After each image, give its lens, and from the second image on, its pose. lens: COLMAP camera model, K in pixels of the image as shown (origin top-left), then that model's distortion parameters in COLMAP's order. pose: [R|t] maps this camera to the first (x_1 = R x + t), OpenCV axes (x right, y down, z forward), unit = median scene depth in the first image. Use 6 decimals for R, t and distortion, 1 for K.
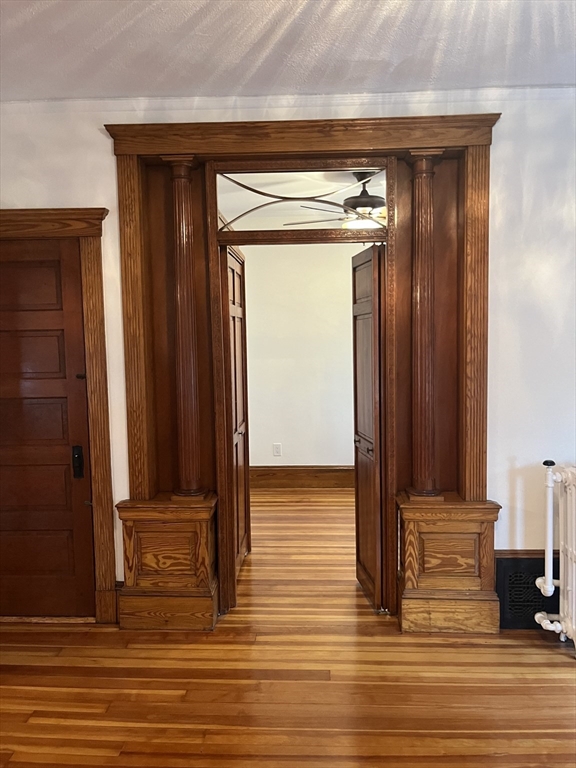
lens RADIAL K [[582.9, 0, 288.0], [0, 582.9, 384.0], [0, 0, 1]] dist [0.019412, -0.053952]
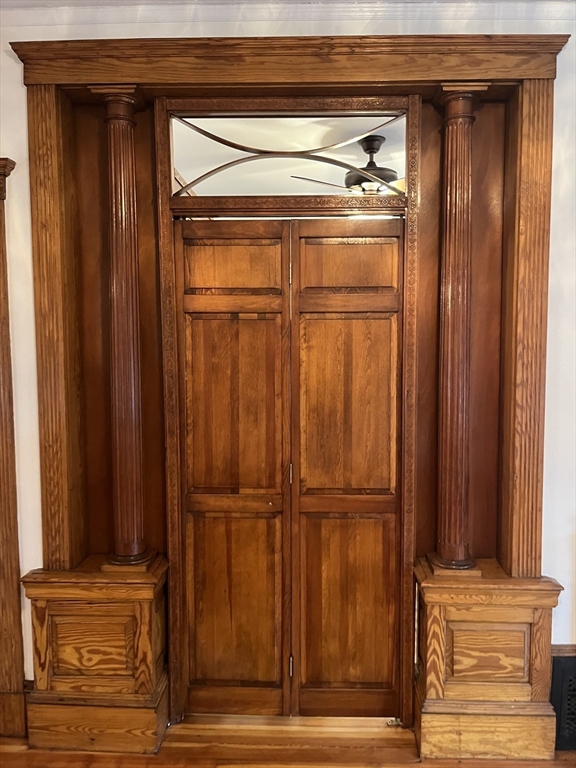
lens RADIAL K [[582.9, 0, 288.0], [0, 582.9, 384.0], [0, 0, 1]] dist [0.019412, -0.053952]
pose [[0.999893, 0.013064, 0.006506, 0.021711], [-0.013008, 0.999879, -0.008500, -0.027141], [-0.006617, 0.008414, 0.999943, 0.284409]]
